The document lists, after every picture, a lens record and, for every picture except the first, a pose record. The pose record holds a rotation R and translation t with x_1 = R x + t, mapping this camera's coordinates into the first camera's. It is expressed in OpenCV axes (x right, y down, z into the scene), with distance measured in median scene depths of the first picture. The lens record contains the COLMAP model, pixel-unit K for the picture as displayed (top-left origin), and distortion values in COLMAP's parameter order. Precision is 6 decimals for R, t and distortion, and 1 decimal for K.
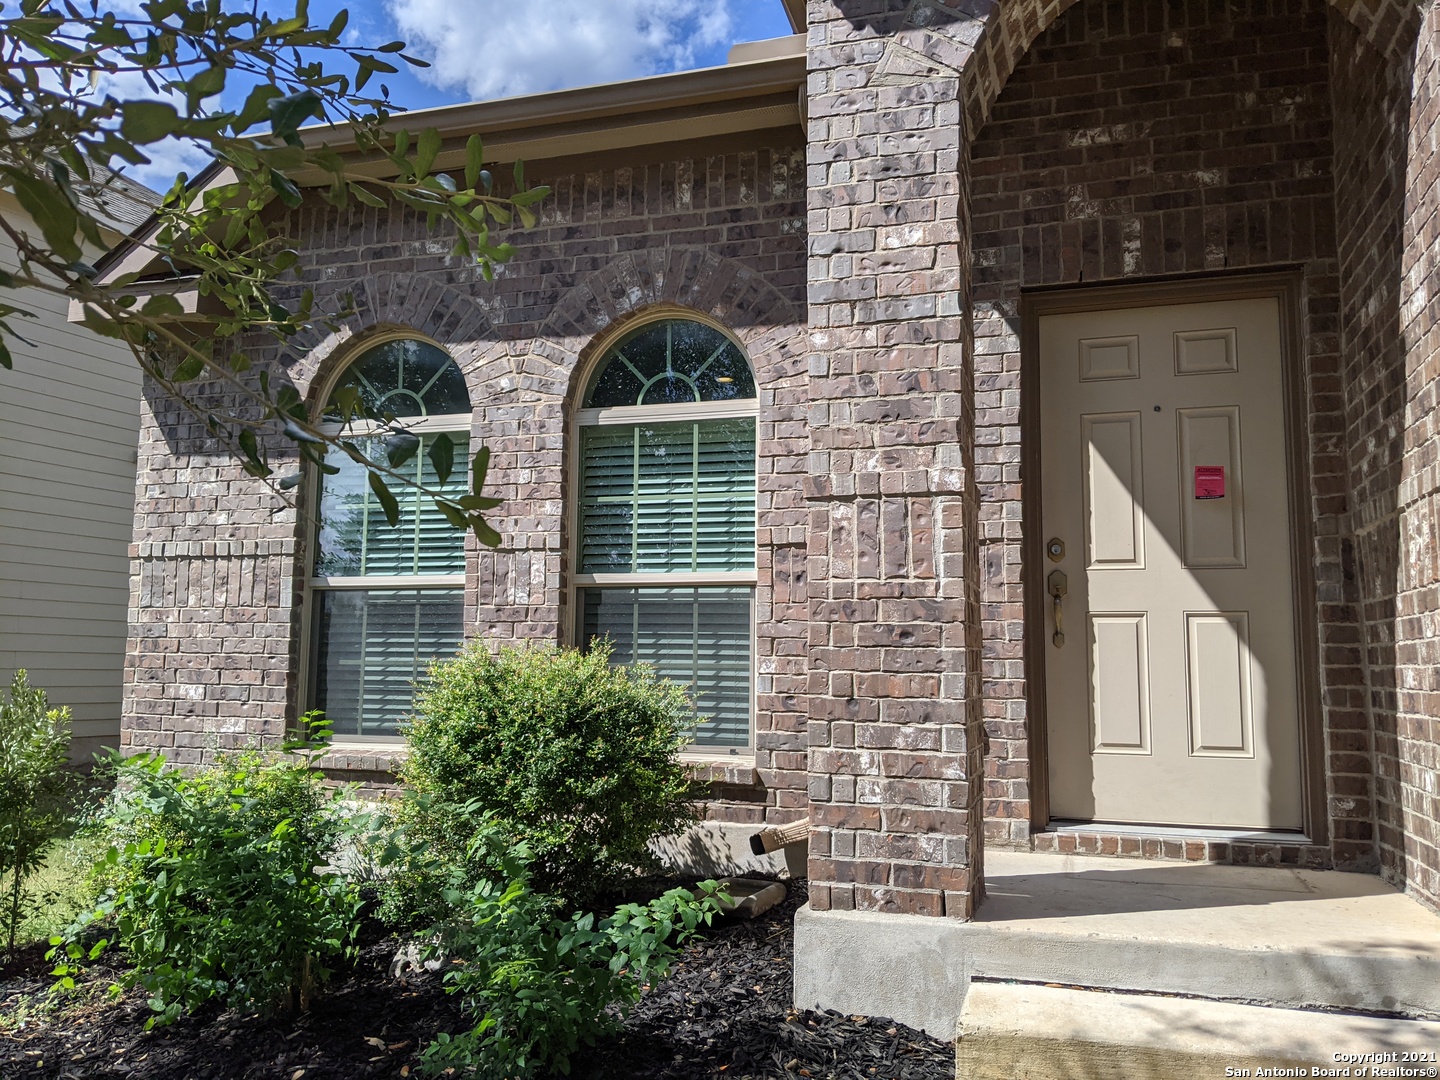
lens RADIAL K [[1163.1, 0, 724.3], [0, 1163.1, 534.3], [0, 0, 1]] dist [0.063231, -0.104978]
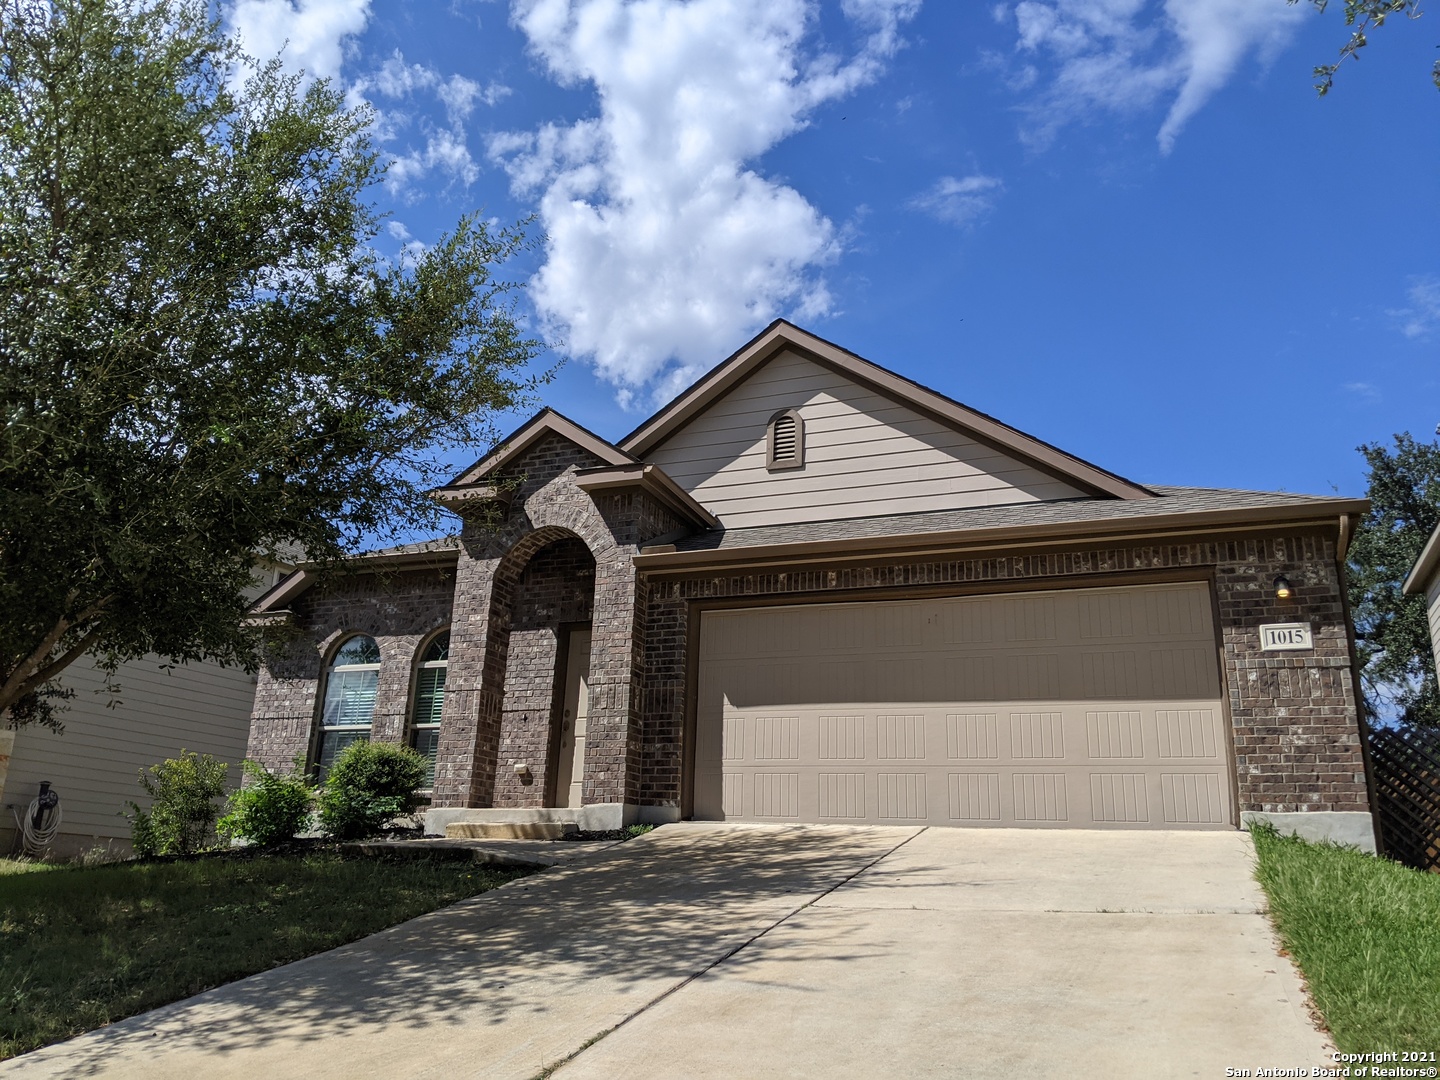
lens RADIAL K [[1163.1, 0, 720.3], [0, 1163.1, 539.8], [0, 0, 1]] dist [0.063231, -0.104978]
pose [[0.995593, 0.003768, -0.093701, 0.813578], [-0.022856, 0.978810, -0.203491, 0.147586], [0.090949, 0.204736, 0.974583, -1.605113]]
